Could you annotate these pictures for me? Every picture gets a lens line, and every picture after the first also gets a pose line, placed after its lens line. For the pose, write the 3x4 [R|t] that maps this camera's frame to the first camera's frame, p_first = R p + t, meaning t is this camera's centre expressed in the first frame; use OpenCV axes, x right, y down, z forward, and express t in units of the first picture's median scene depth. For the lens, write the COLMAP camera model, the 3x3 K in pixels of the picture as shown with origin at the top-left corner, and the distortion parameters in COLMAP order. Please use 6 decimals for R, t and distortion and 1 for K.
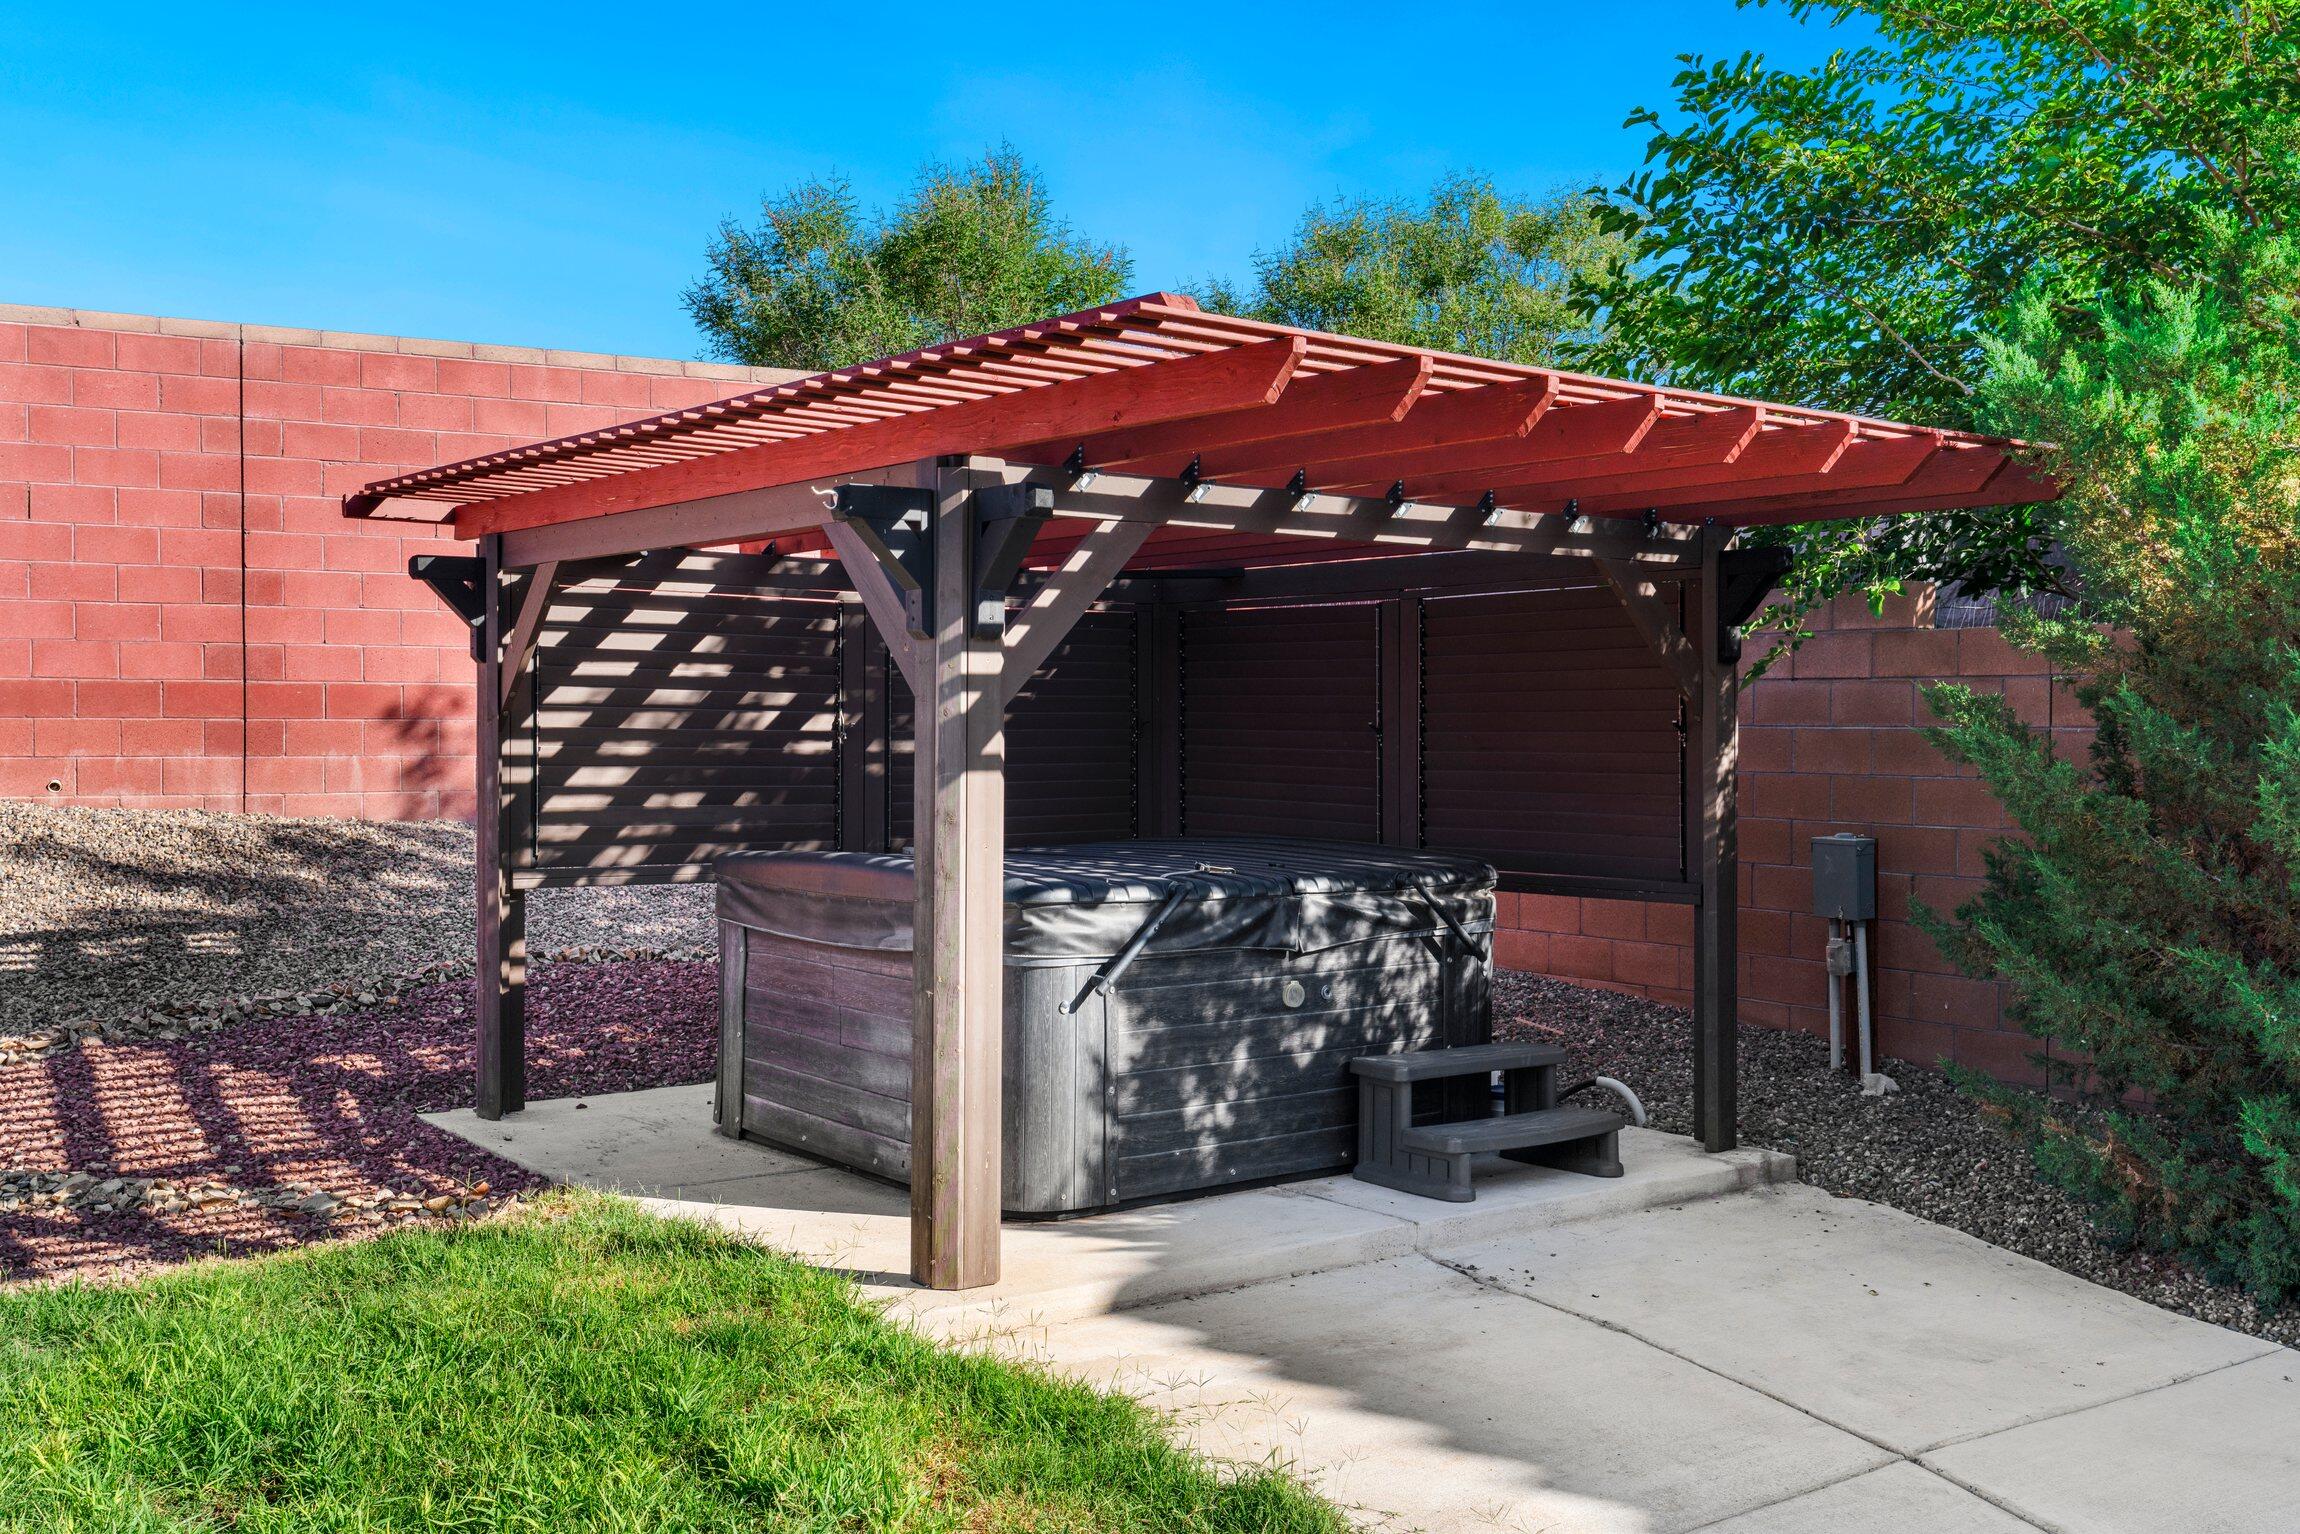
lens RADIAL K [[2200.4, 0, 1147.3], [0, 2200.4, 706.2], [0, 0, 1]] dist [-0.000804, 0.095754]
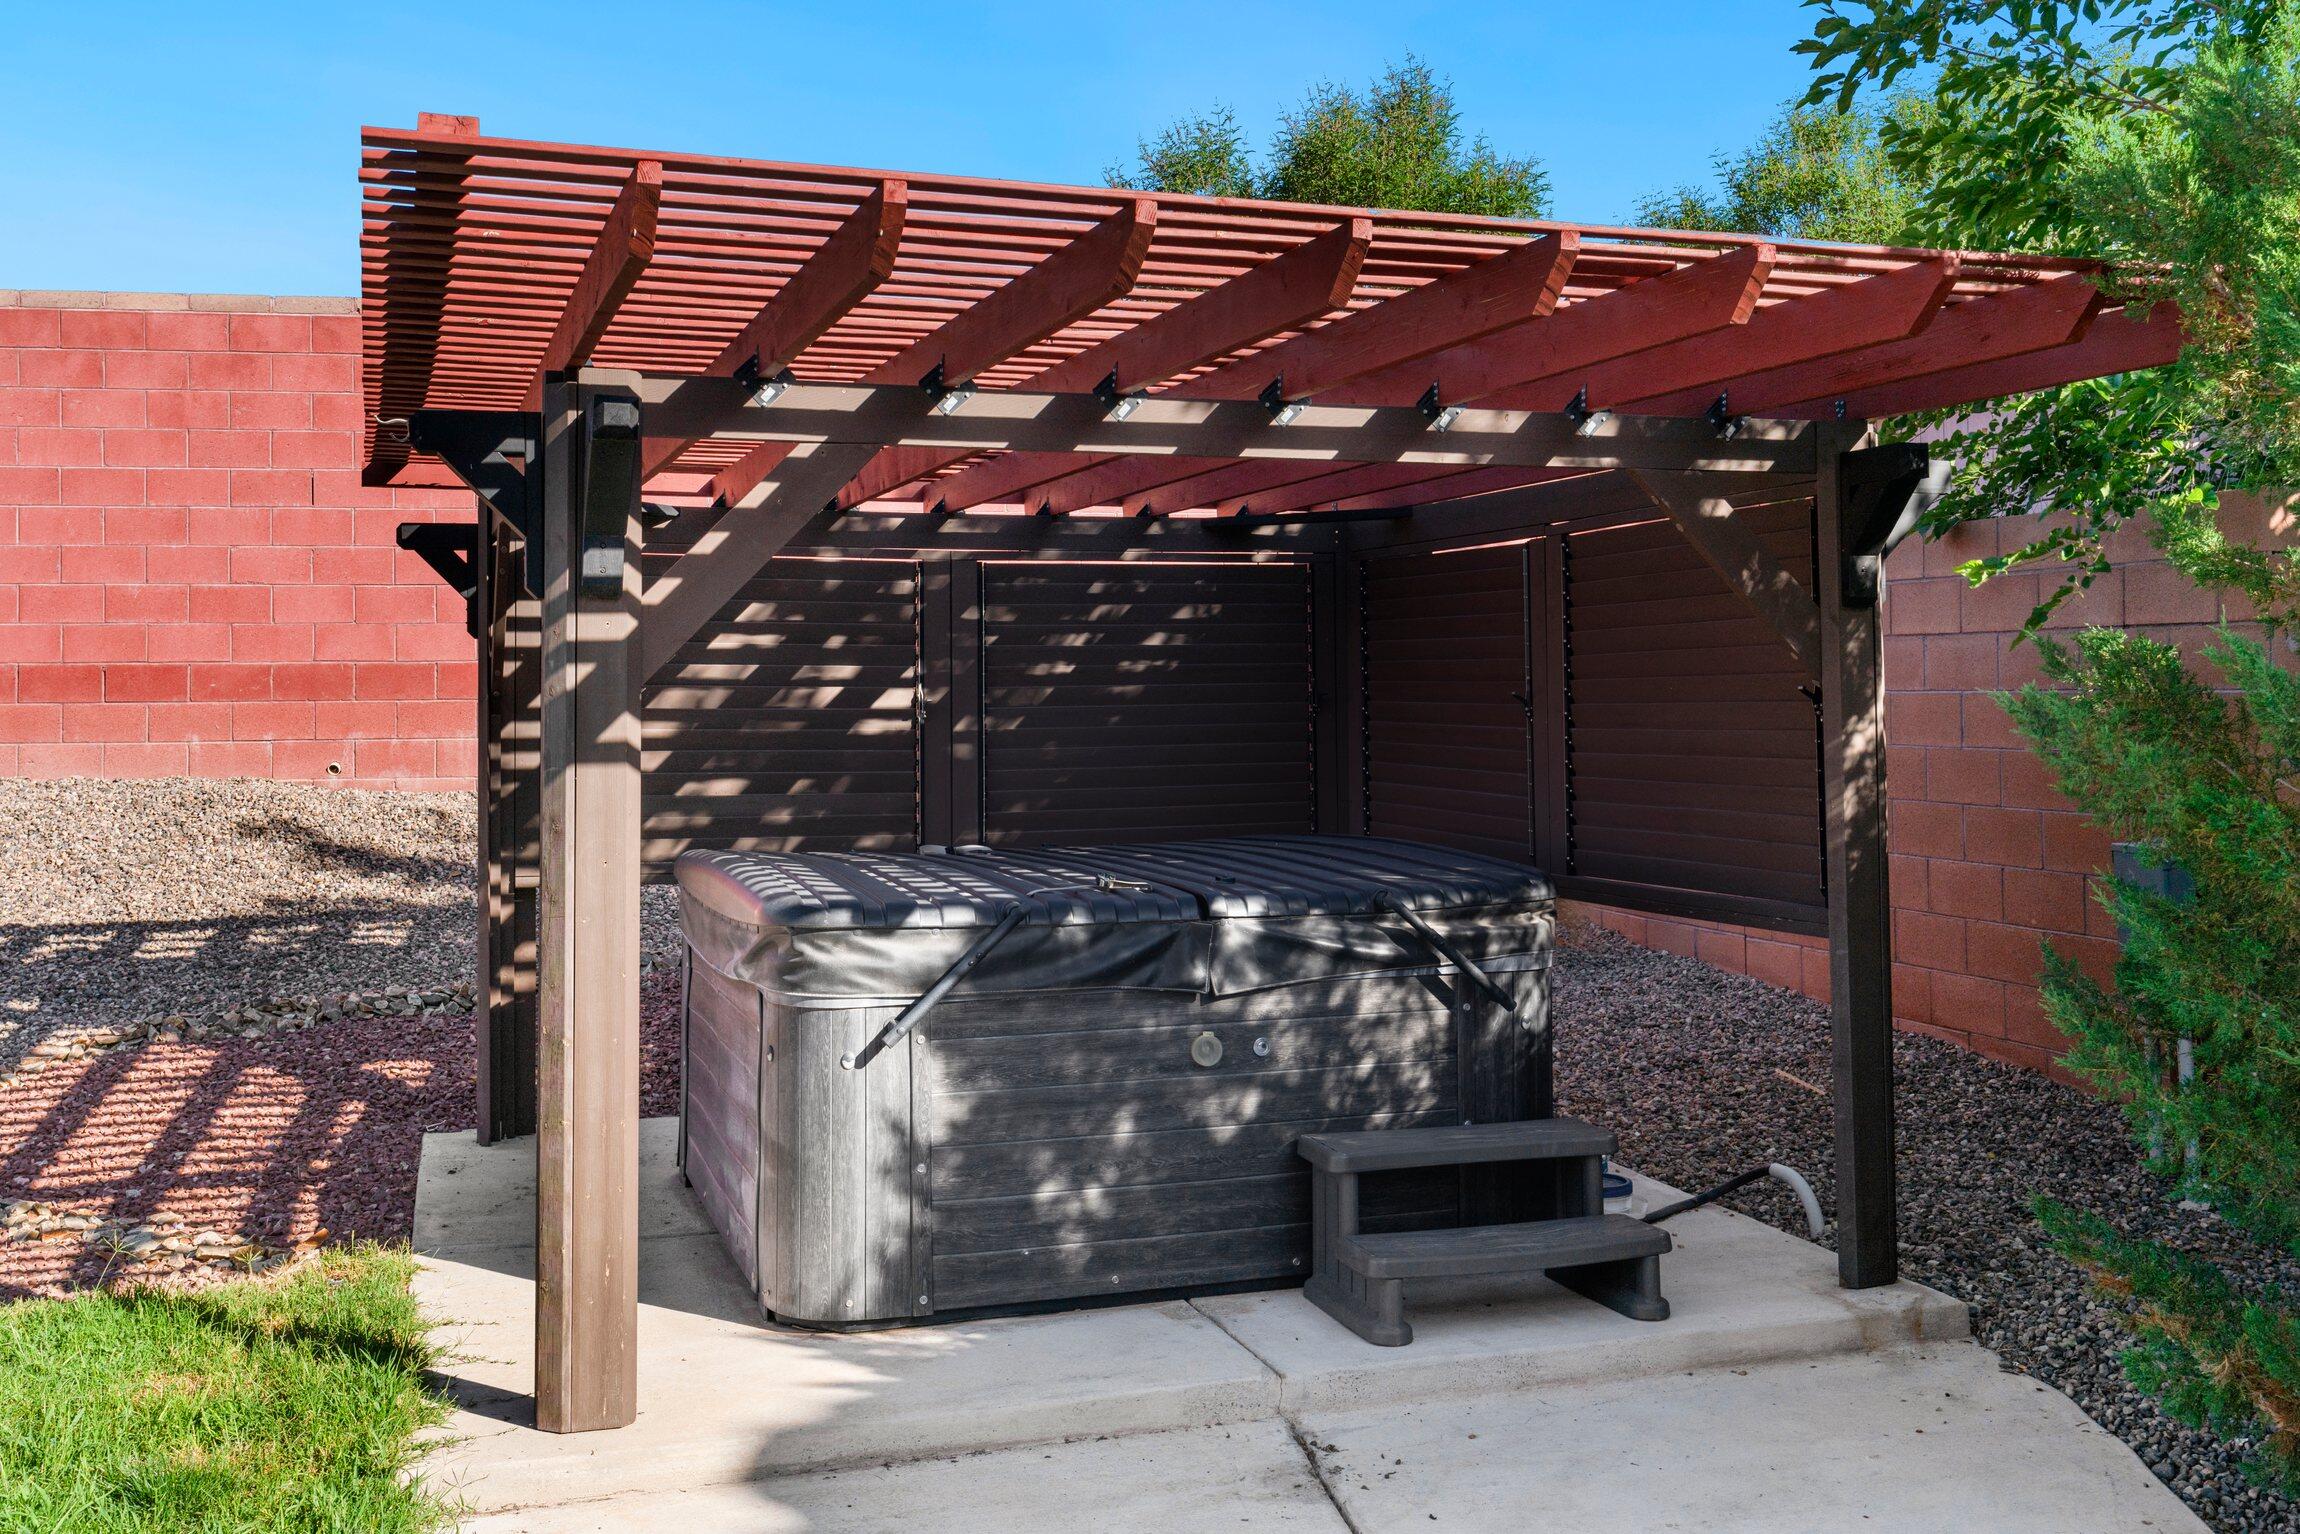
lens RADIAL K [[2226.9, 0, 1155.9], [0, 2226.9, 580.9], [0, 0, 1]] dist [0.013259, 0.015496]
pose [[0.948669, -0.027063, -0.315111, 0.290028], [0.013850, 0.998931, -0.044097, 0.001360], [0.315968, 0.037469, 0.948030, 0.239979]]
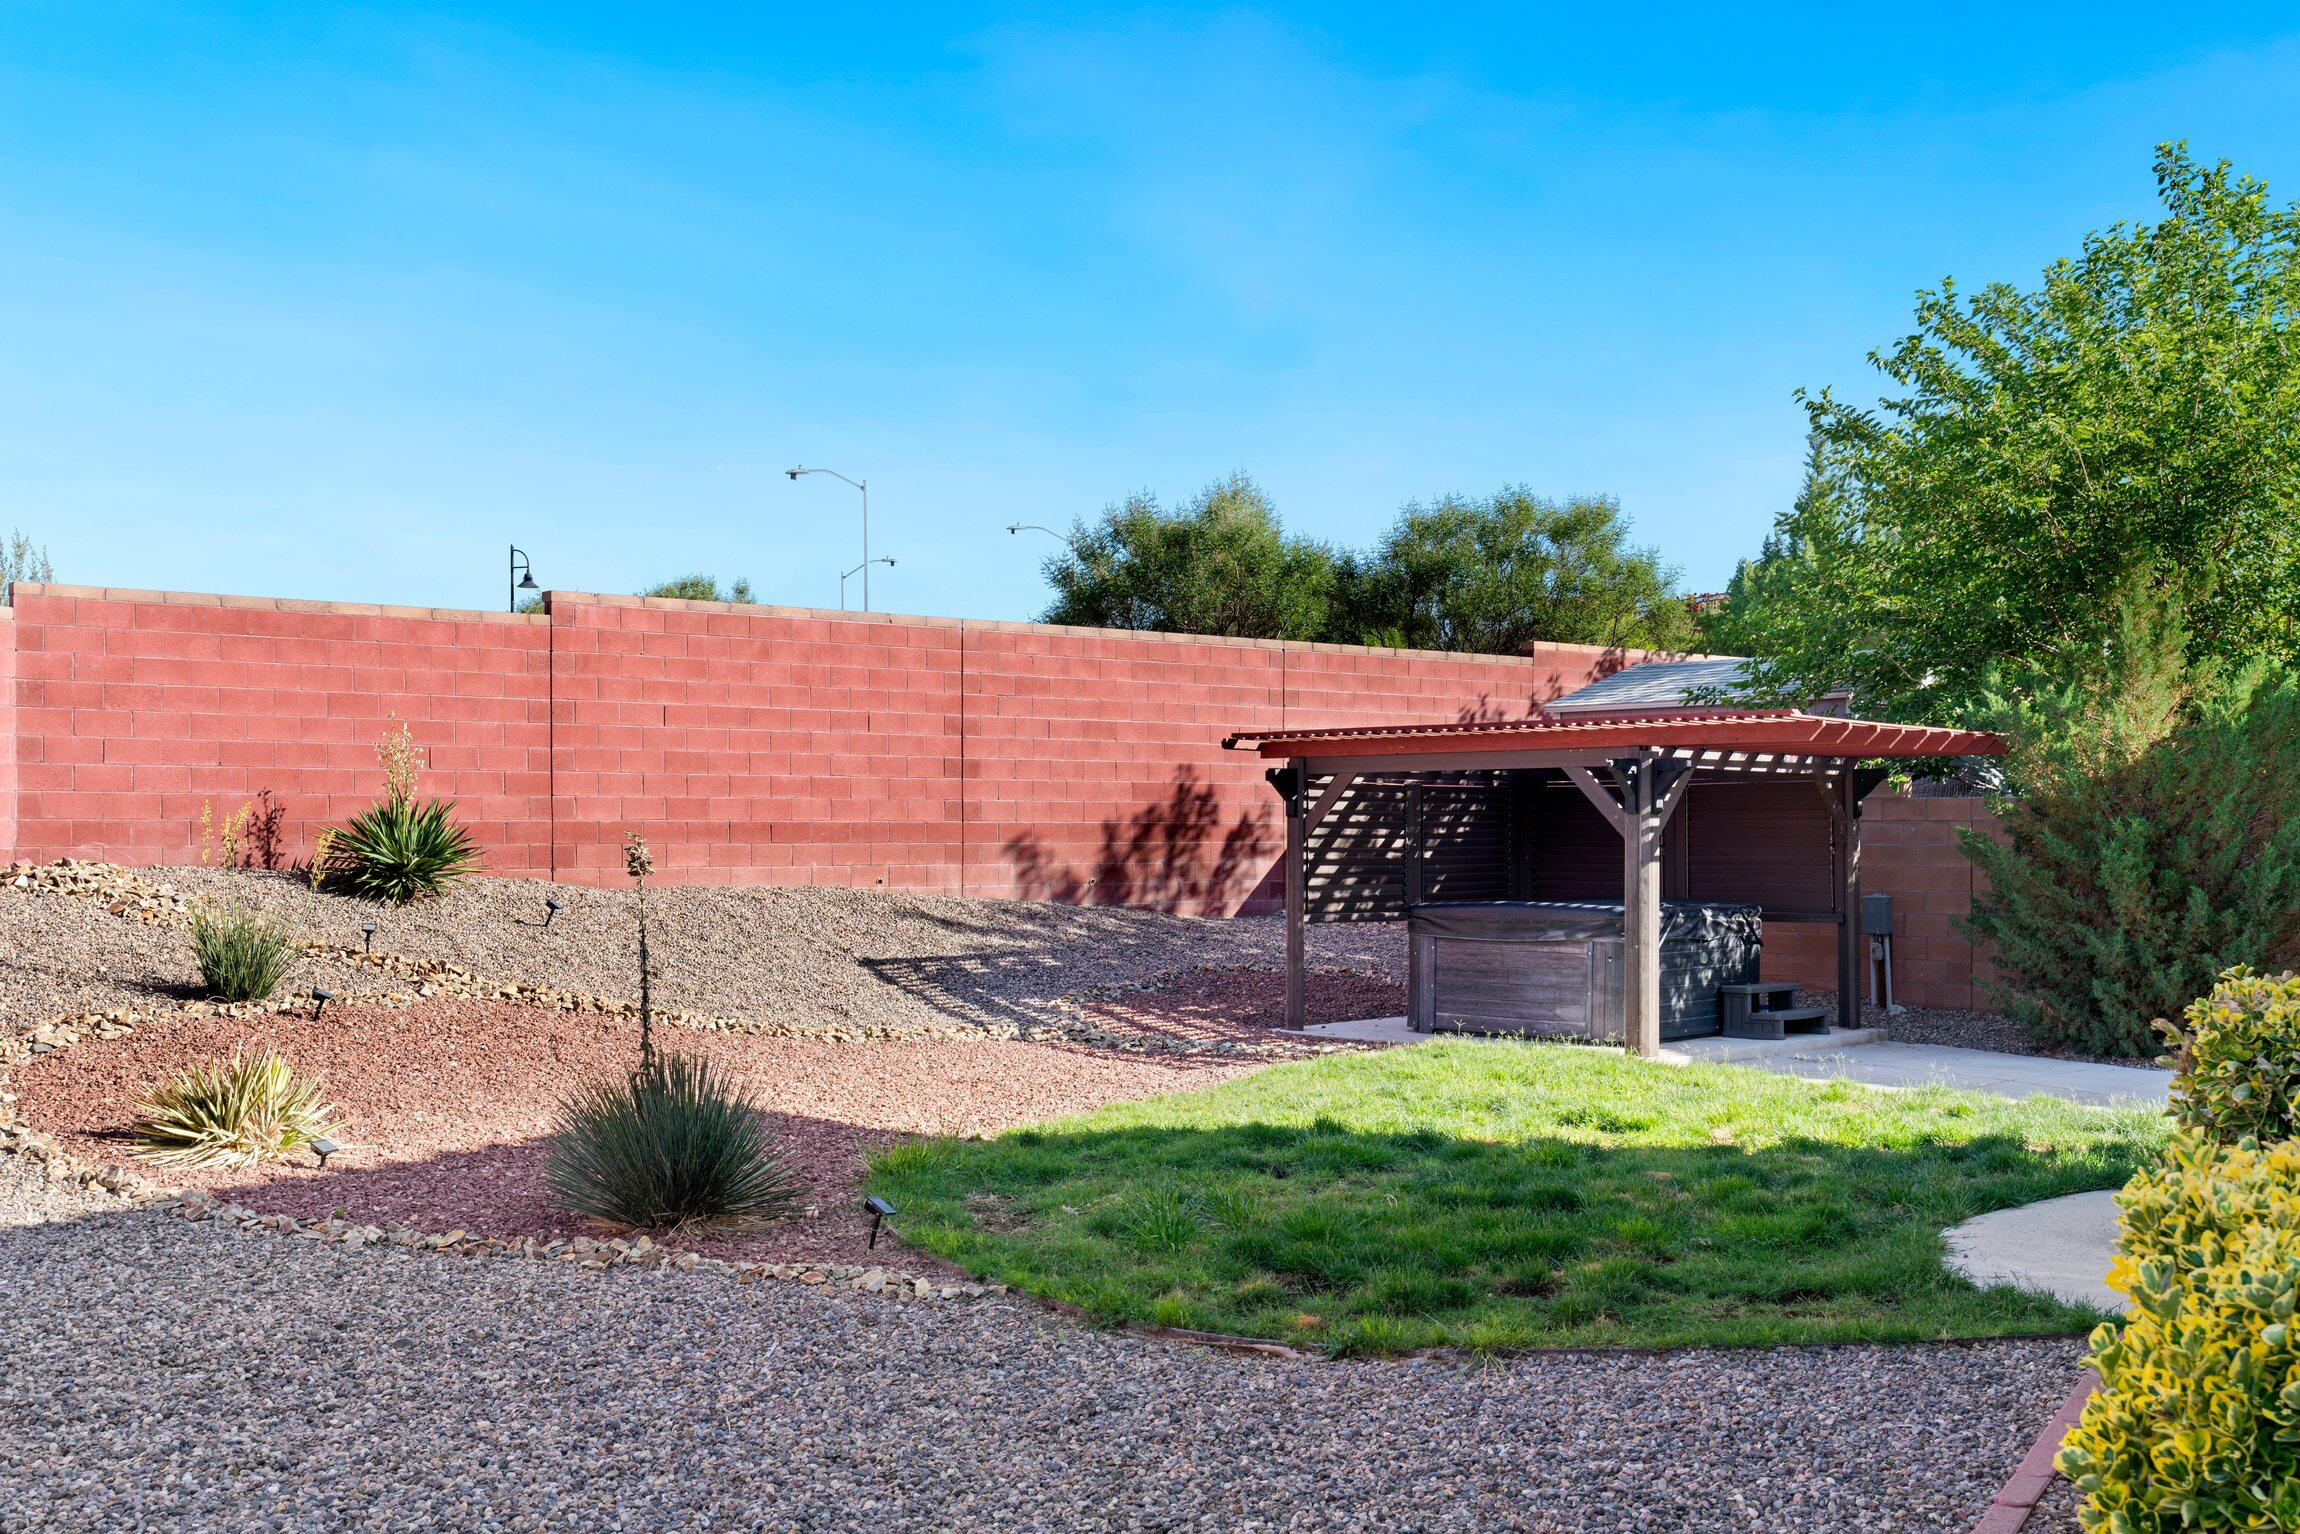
lens RADIAL K [[2274.9, 0, 1150.0], [0, 2274.9, 767.0], [0, 0, 1]] dist [0.107541, -0.002890]
pose [[0.986674, 0.000125, 0.162707, -0.909633], [0.003753, 0.999716, -0.023529, -0.018570], [-0.162664, 0.023826, 0.986394, -1.335150]]
